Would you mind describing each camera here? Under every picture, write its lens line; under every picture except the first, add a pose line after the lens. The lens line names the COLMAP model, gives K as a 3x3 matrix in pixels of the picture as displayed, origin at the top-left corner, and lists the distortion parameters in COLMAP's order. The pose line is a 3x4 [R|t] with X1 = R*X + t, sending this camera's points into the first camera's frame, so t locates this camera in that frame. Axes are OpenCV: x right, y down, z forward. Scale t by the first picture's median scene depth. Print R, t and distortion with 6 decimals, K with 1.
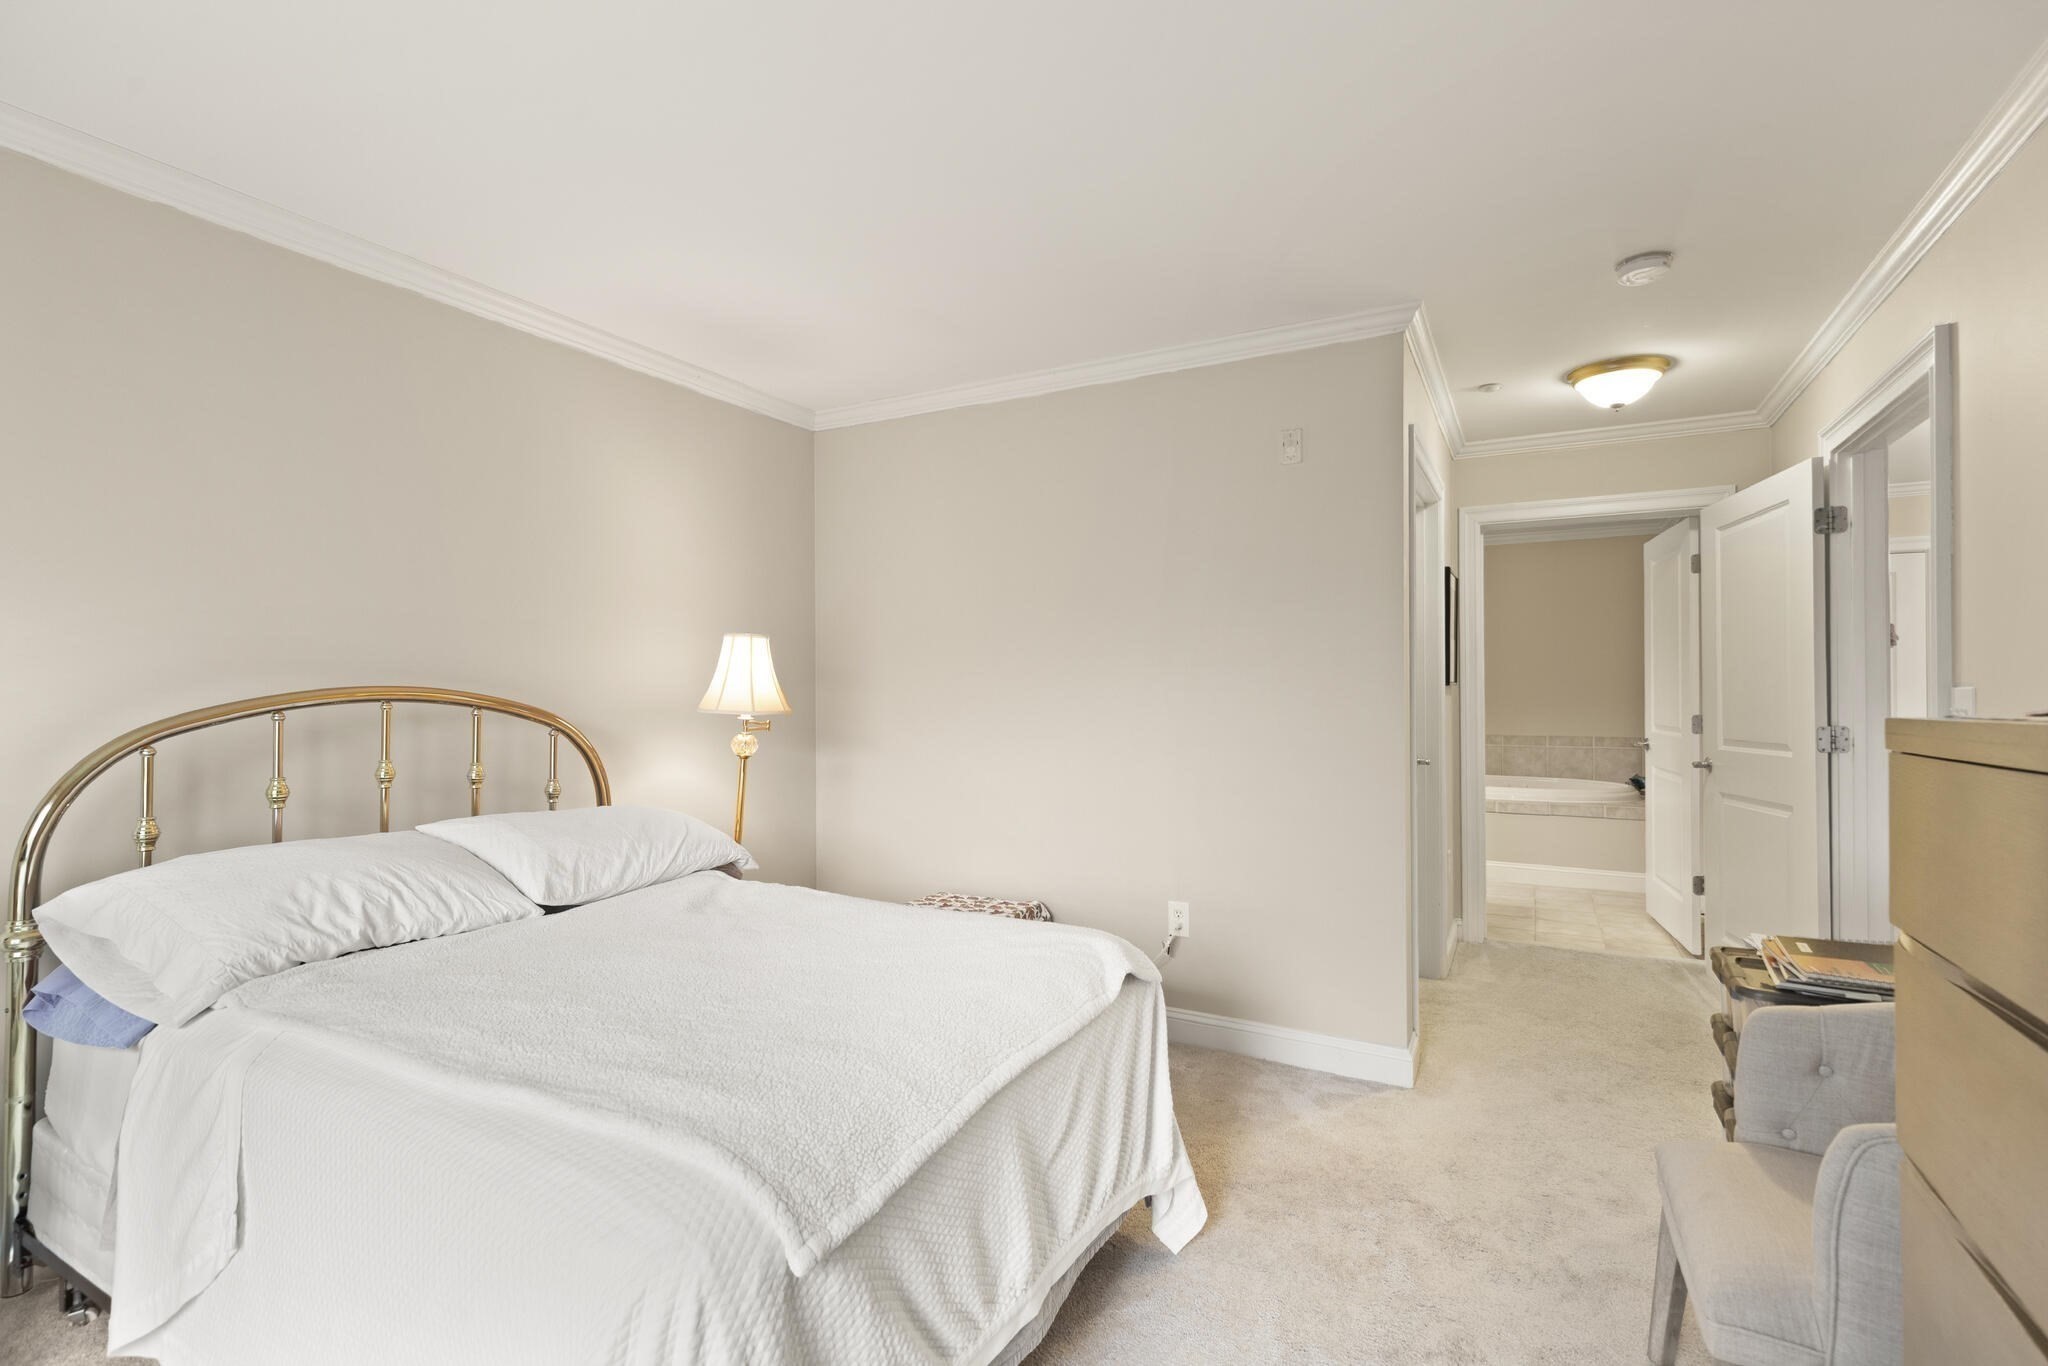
lens RADIAL K [[940.9, 0, 1031.2], [0, 940.9, 670.5], [0, 0, 1]] dist [0.009744, -0.002331]
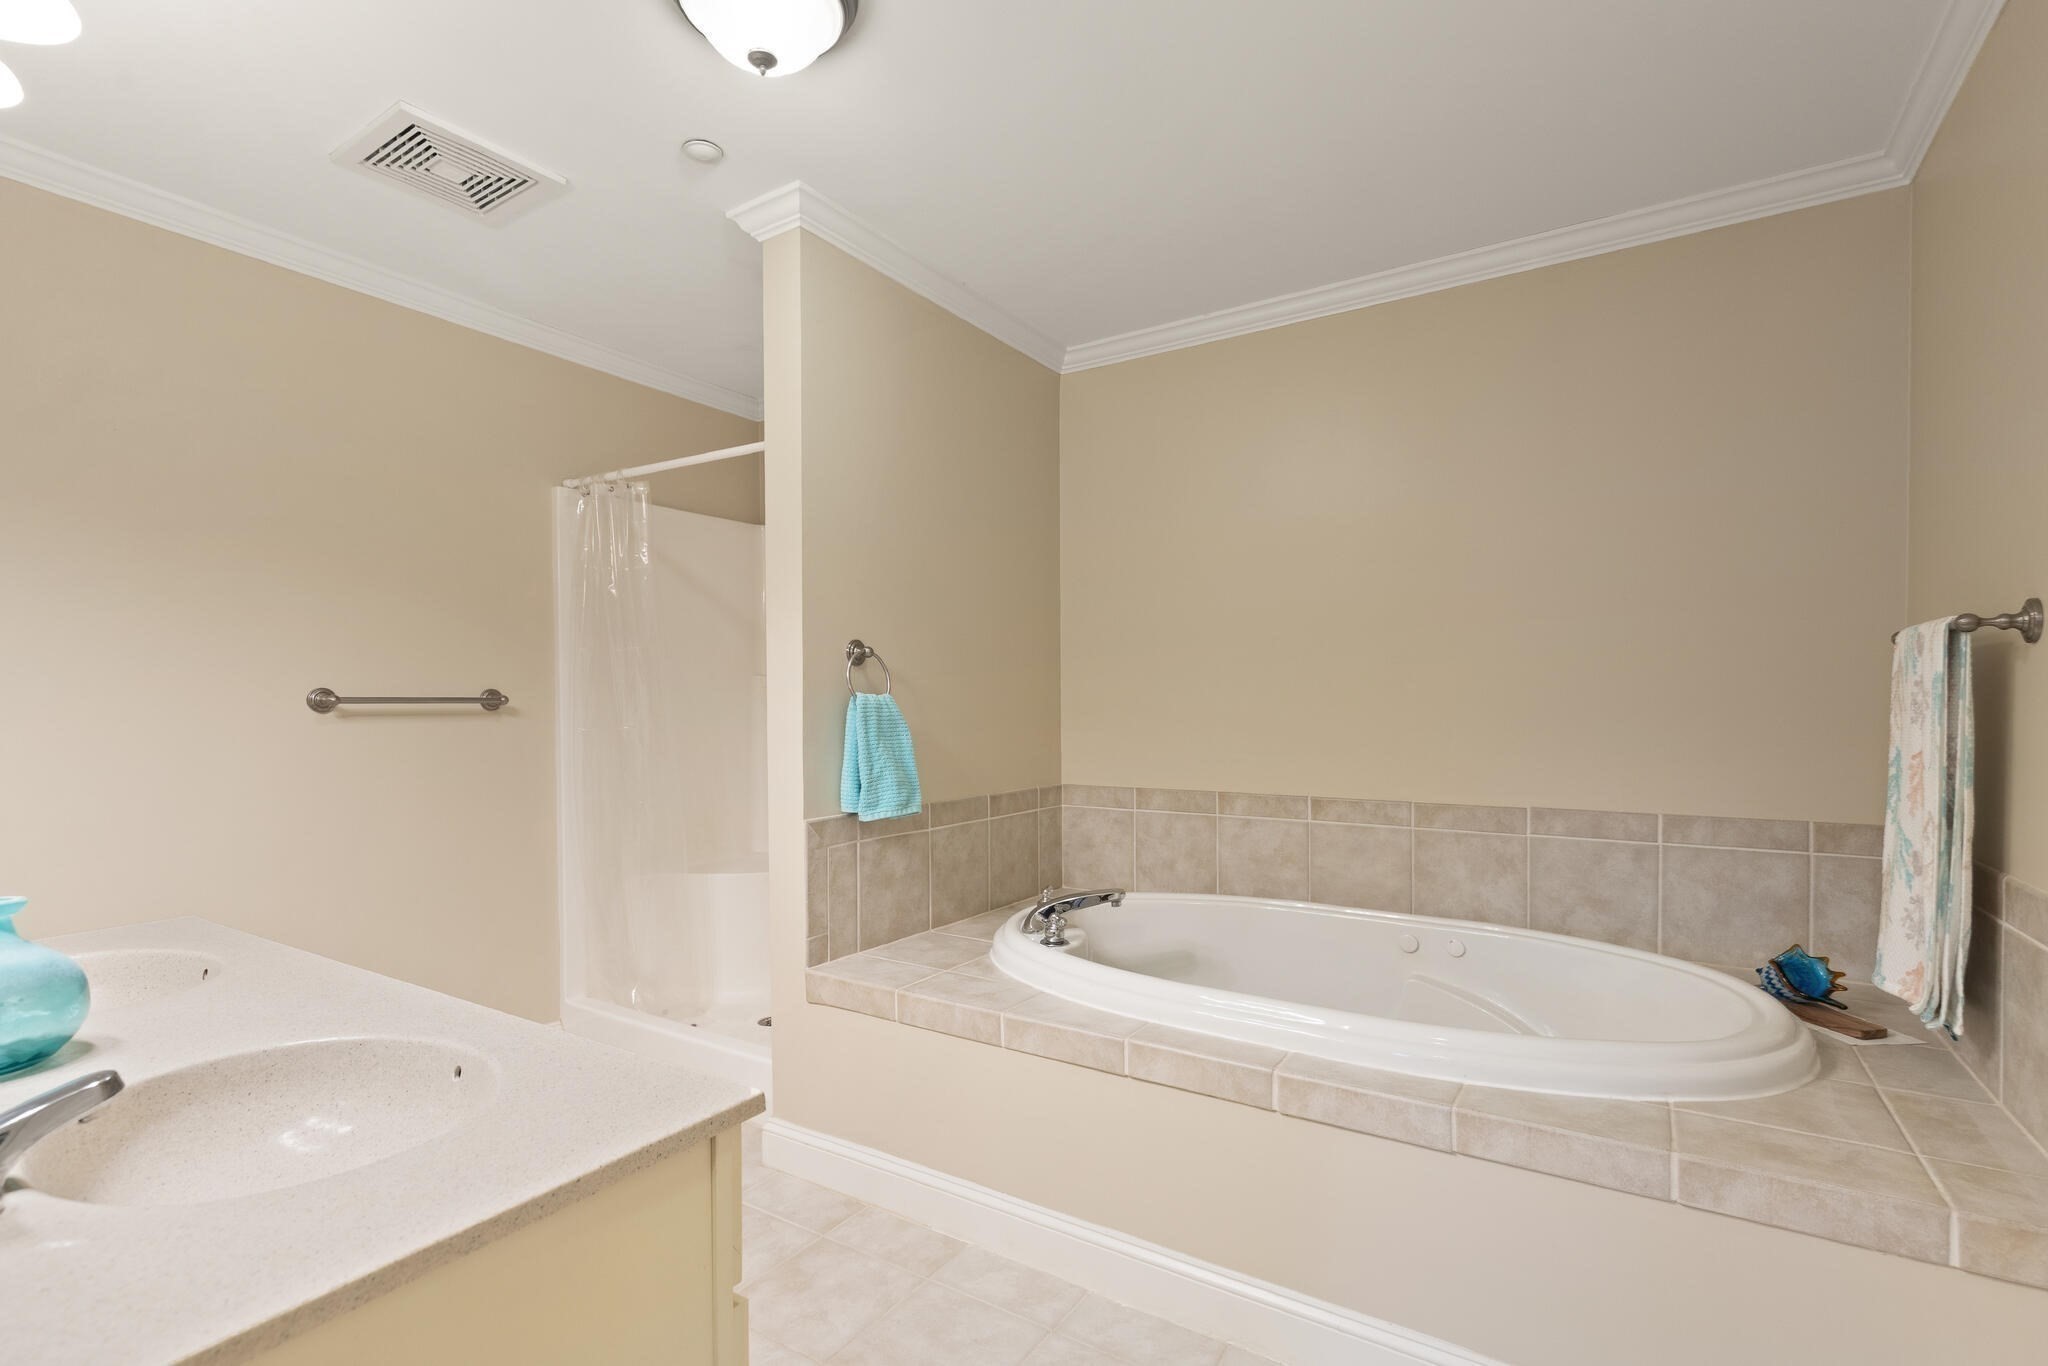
lens RADIAL K [[940.9, 0, 1027.6], [0, 940.9, 700.7], [0, 0, 1]] dist [0.009744, -0.002331]
pose [[0.996579, -0.001559, -0.082629, 0.471637], [0.003224, 0.999794, 0.020028, 0.023698], [0.082580, -0.020225, 0.996379, 0.761721]]
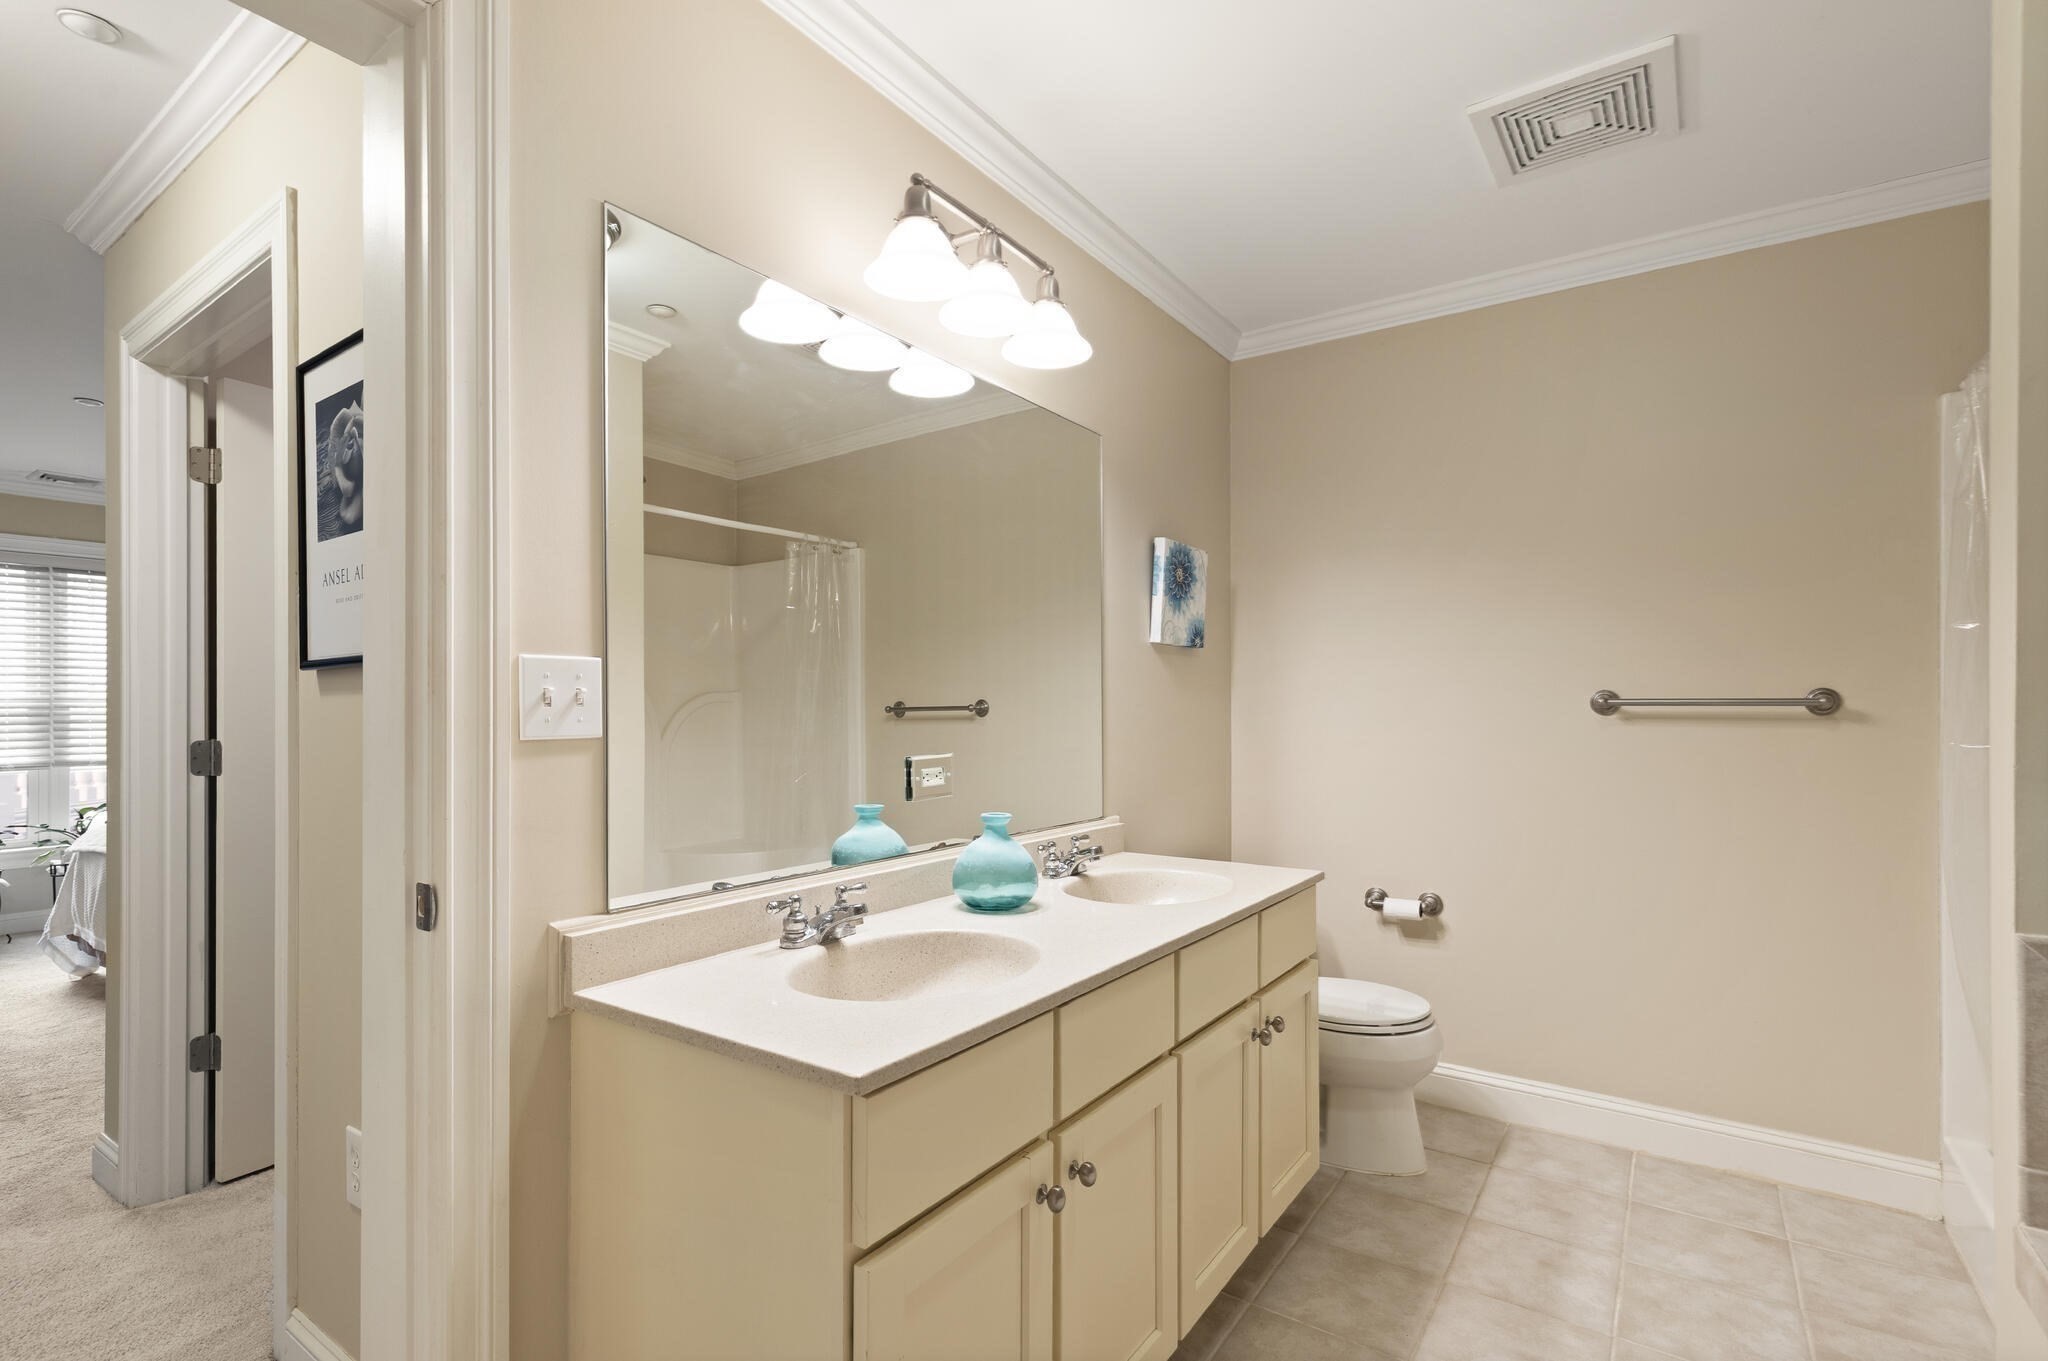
lens RADIAL K [[940.9, 0, 1012.9], [0, 940.9, 694.6], [0, 0, 1]] dist [0.009744, -0.002331]
pose [[-0.114338, -0.010791, -0.993383, 0.558367], [0.025300, 0.999585, -0.013770, 0.026265], [0.993120, -0.026707, -0.114017, 0.923967]]
